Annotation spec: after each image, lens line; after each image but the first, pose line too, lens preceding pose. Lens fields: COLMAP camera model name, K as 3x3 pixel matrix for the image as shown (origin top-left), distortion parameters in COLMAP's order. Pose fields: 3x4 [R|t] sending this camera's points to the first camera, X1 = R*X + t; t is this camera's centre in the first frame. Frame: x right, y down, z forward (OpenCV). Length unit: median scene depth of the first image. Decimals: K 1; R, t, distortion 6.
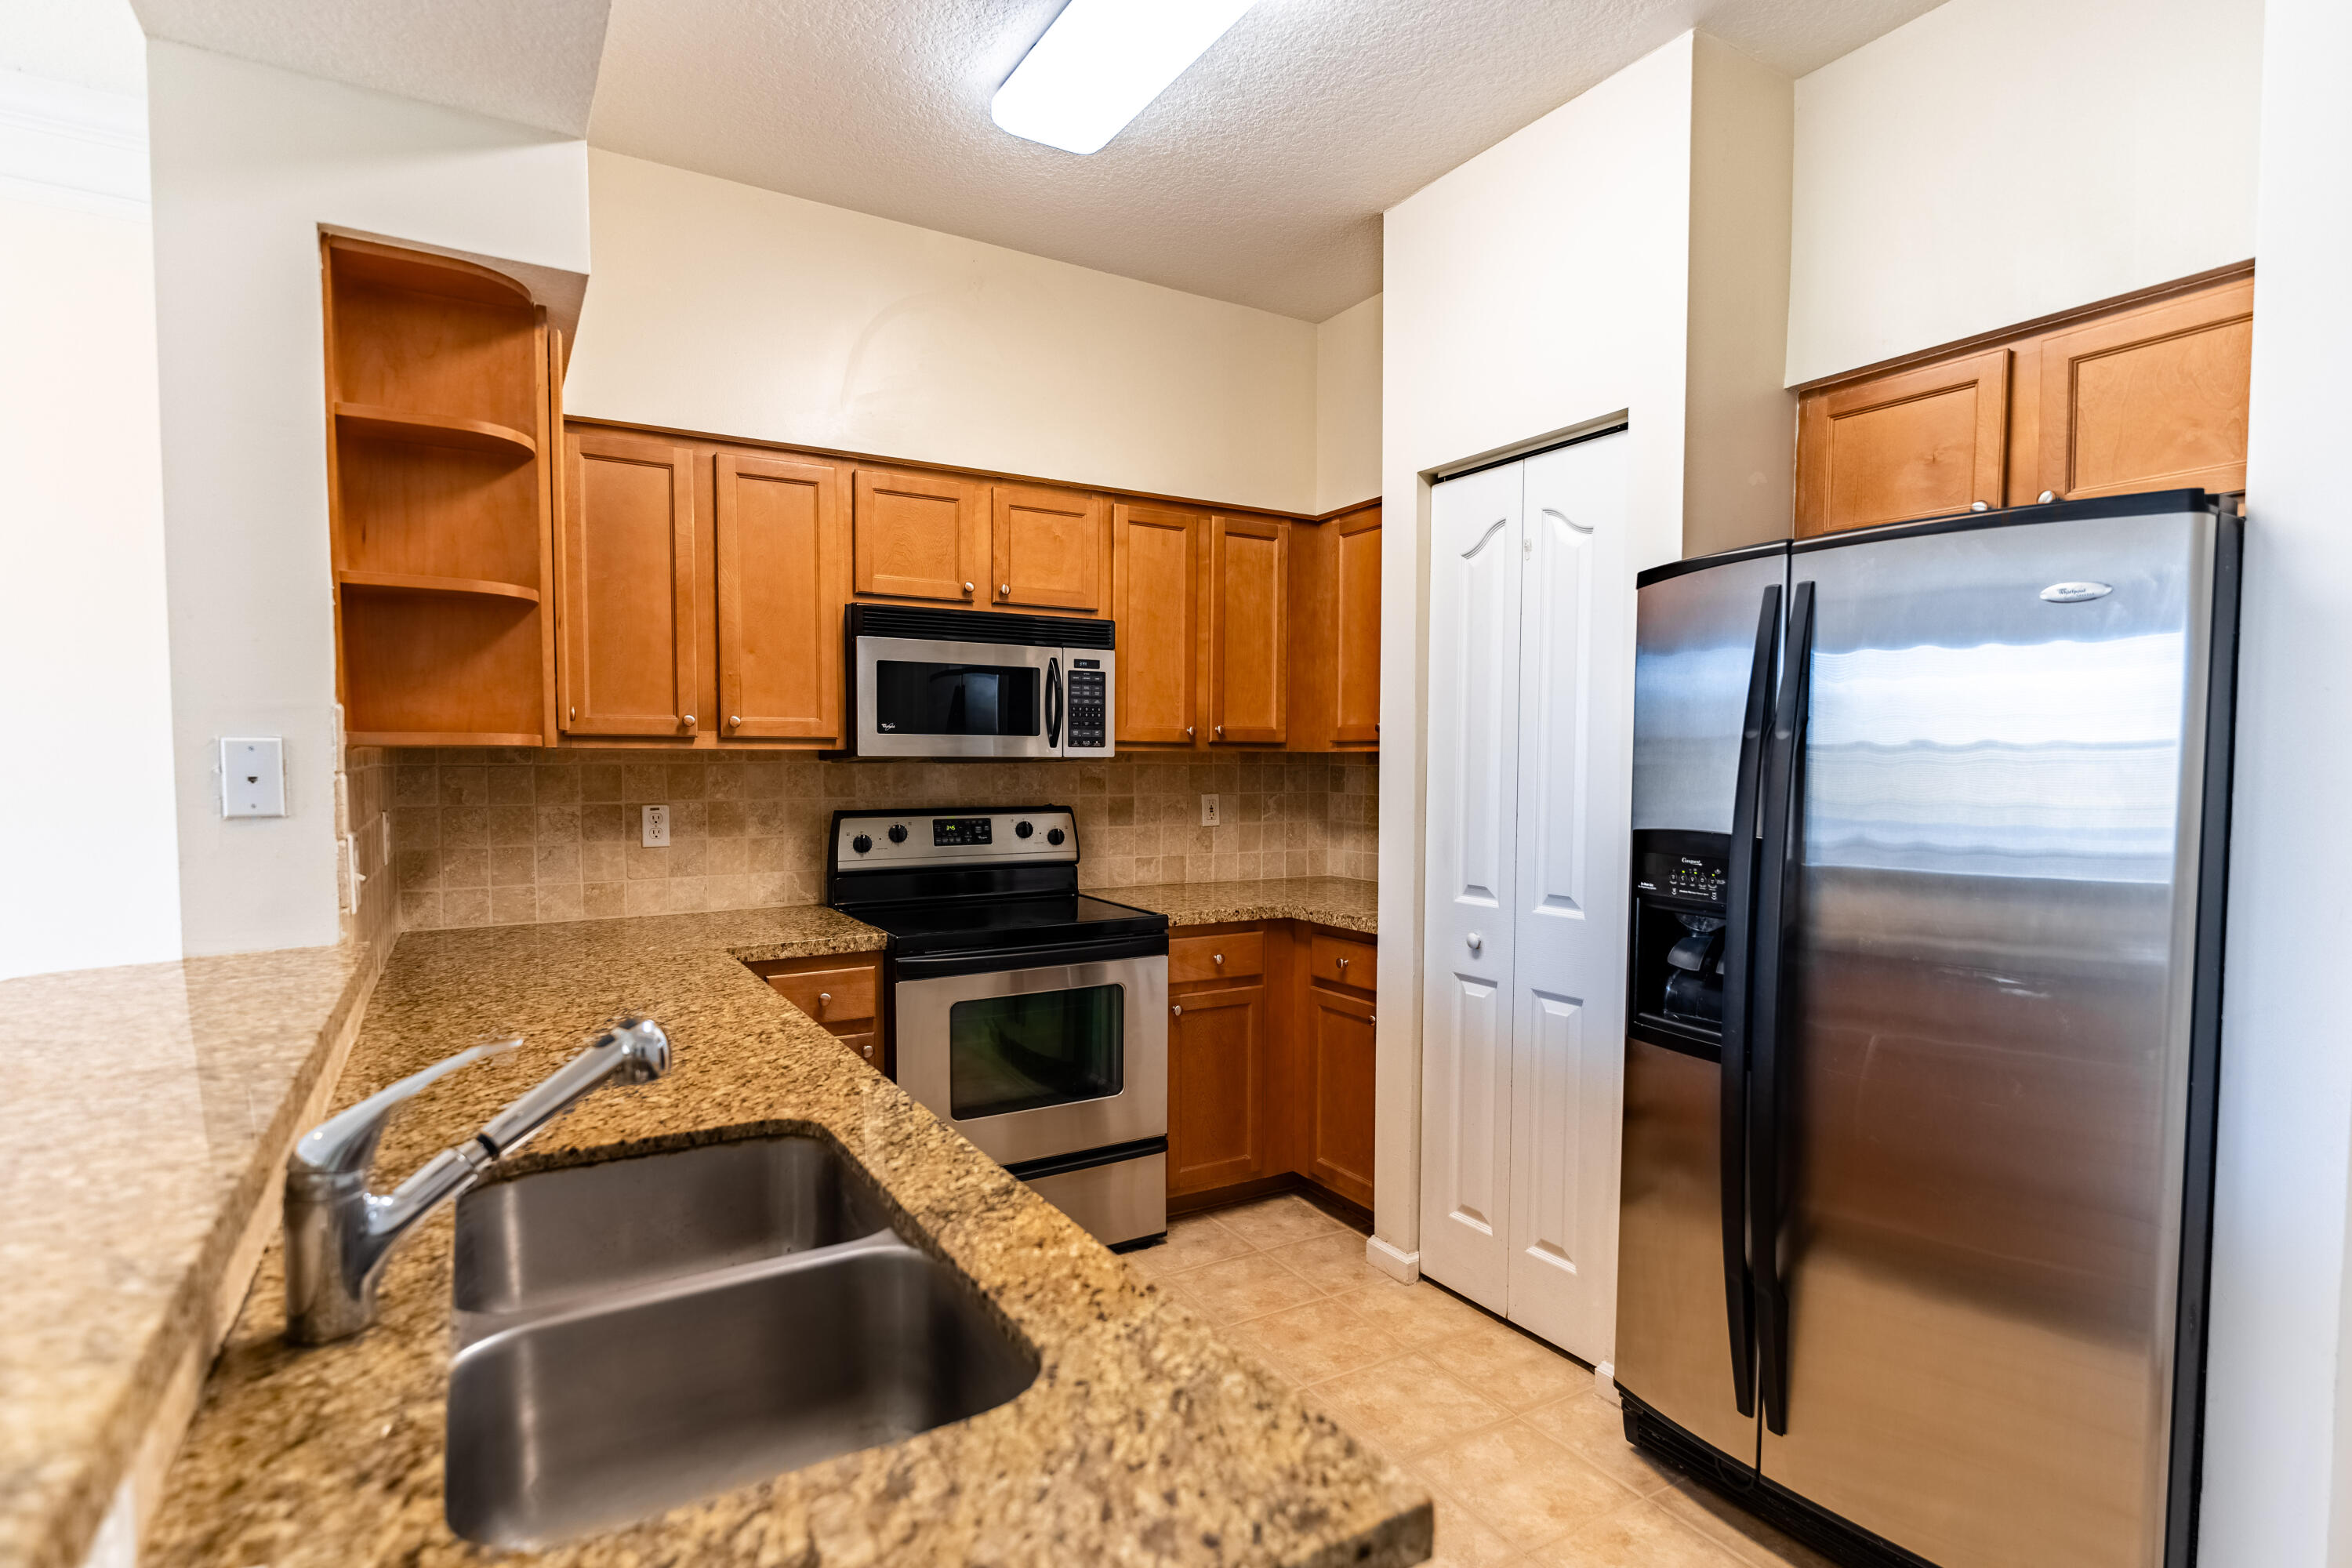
lens RADIAL K [[1163.6, 0, 1174.2], [0, 1163.6, 811.7], [0, 0, 1]] dist [-0.001987, -0.000053]
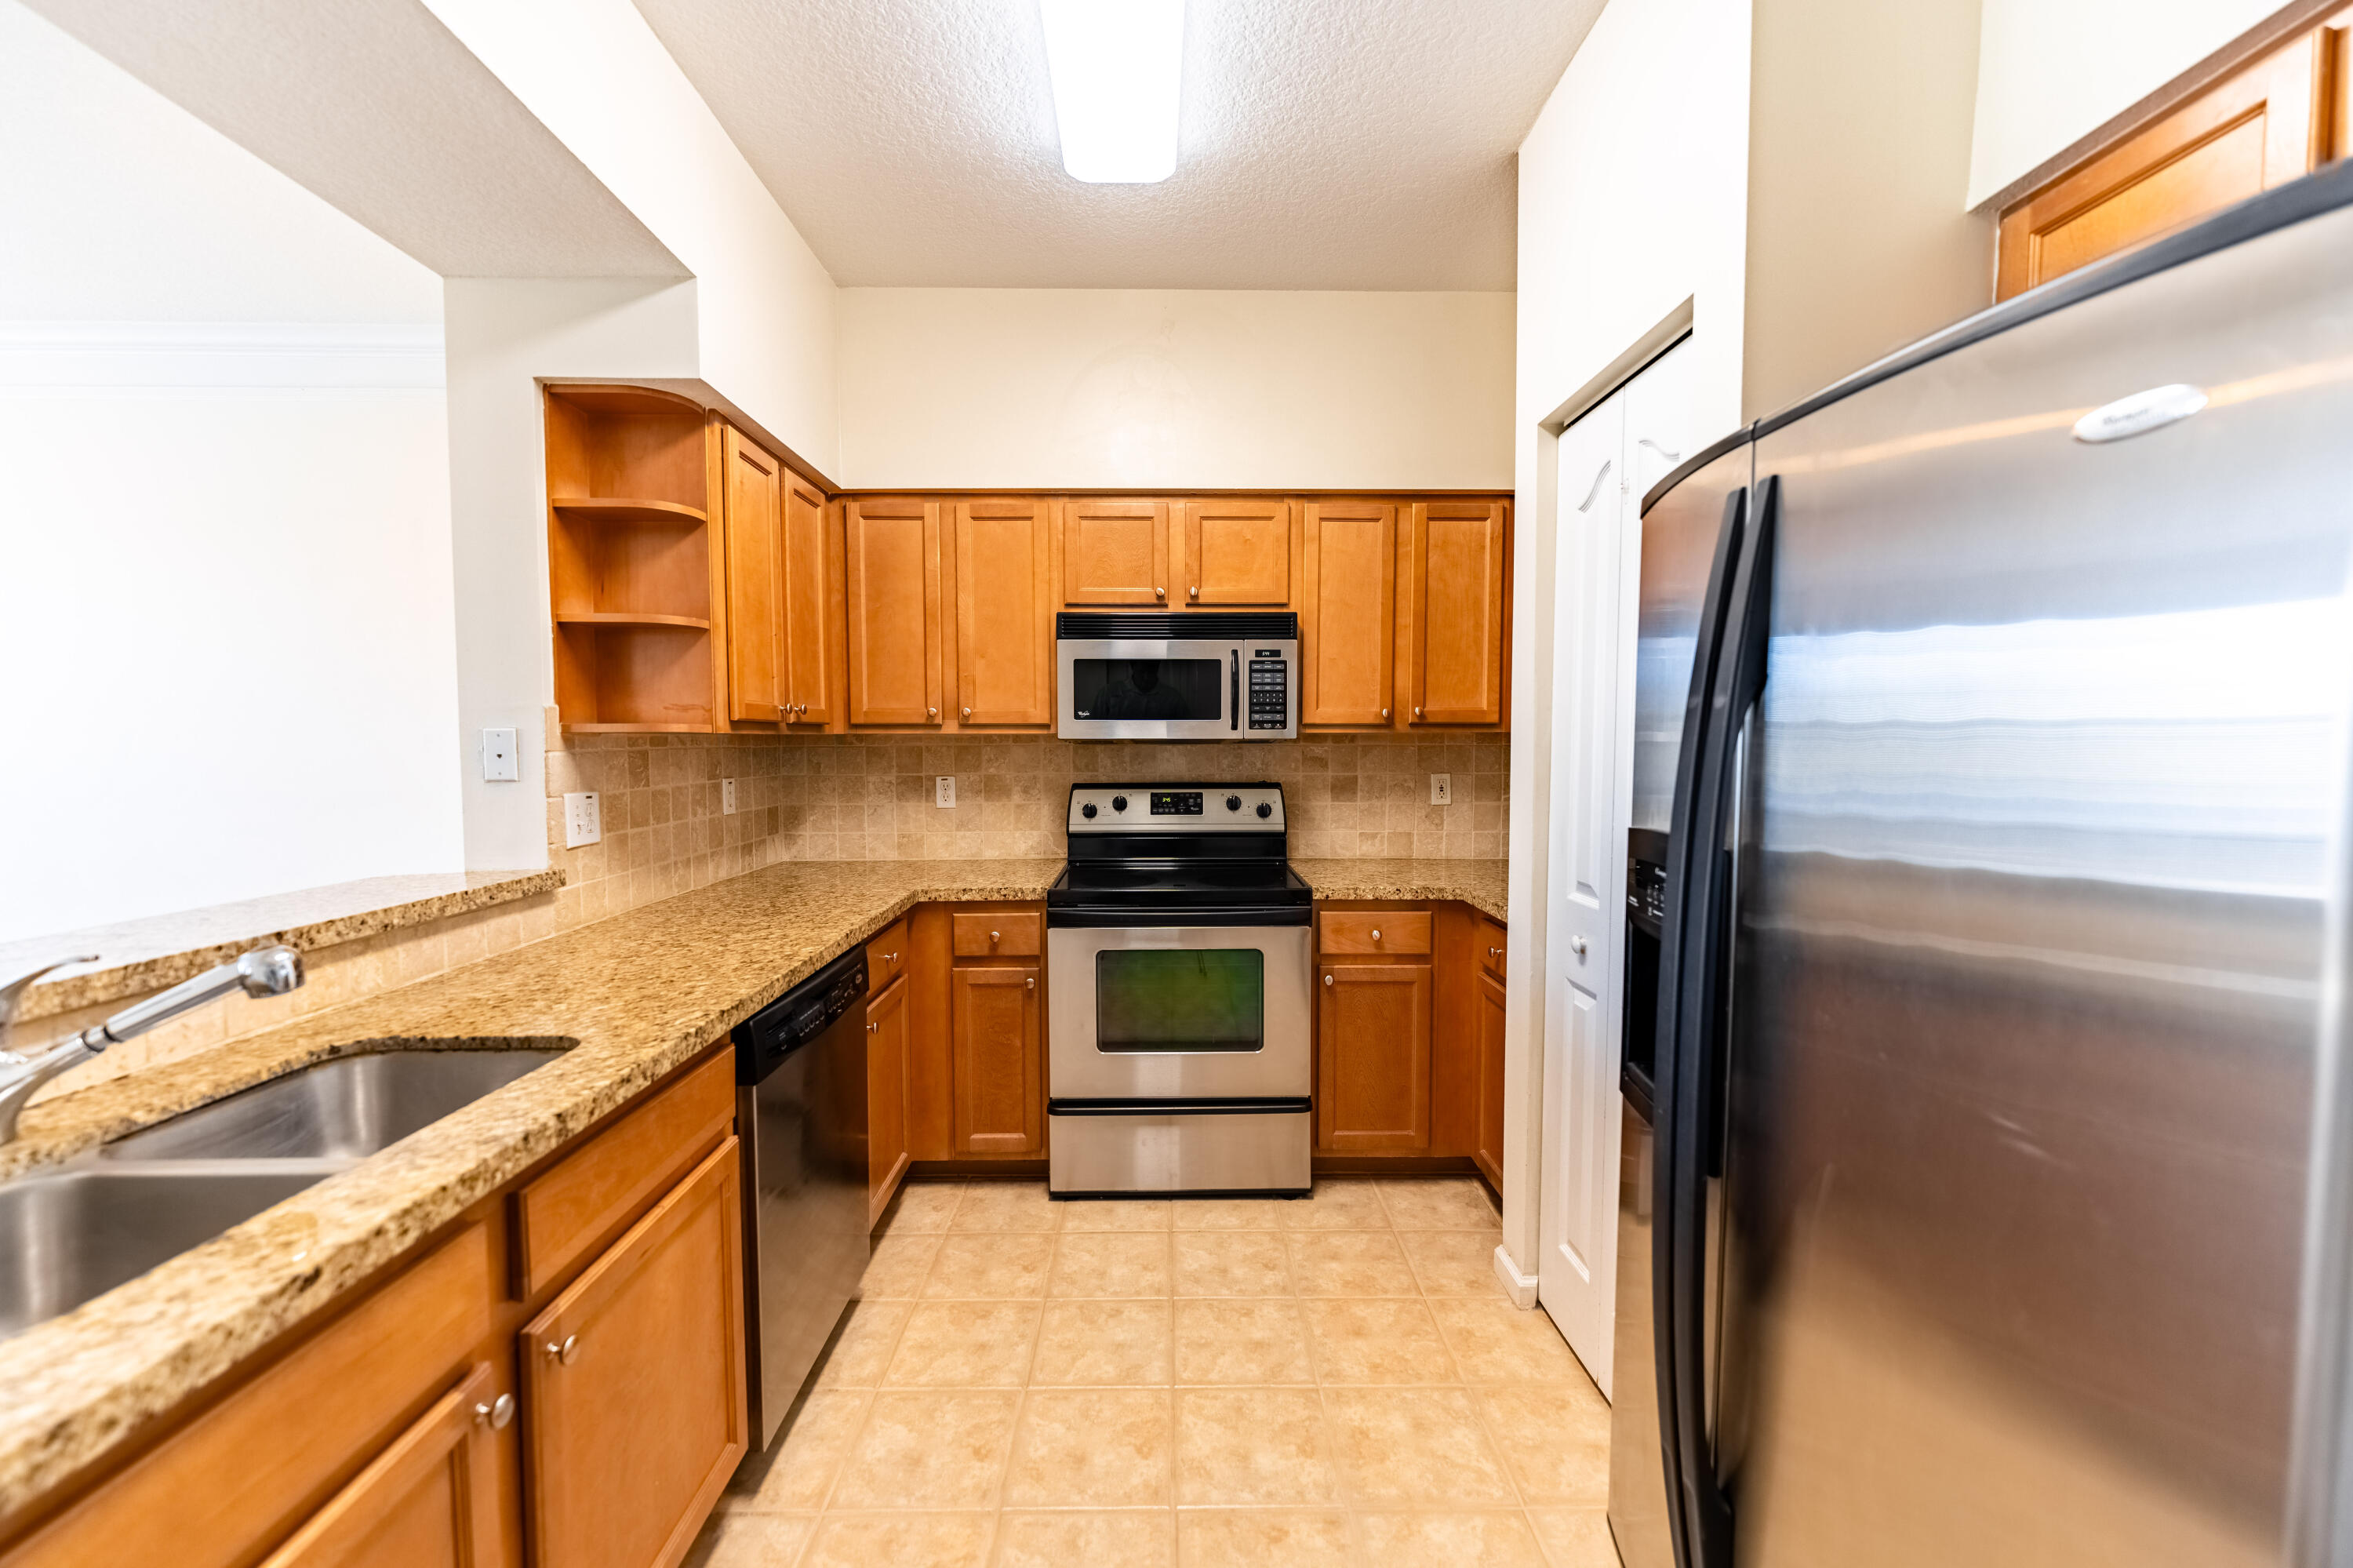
lens RADIAL K [[933.0, 0, 1176.5], [0, 933.0, 784.0], [0, 0, 1]] dist [0.001390, -0.000014]
pose [[0.866261, 0.019544, -0.499210, 0.299491], [-0.019182, 0.999799, 0.005856, -0.008008], [0.499224, 0.004503, 0.866461, 0.202778]]
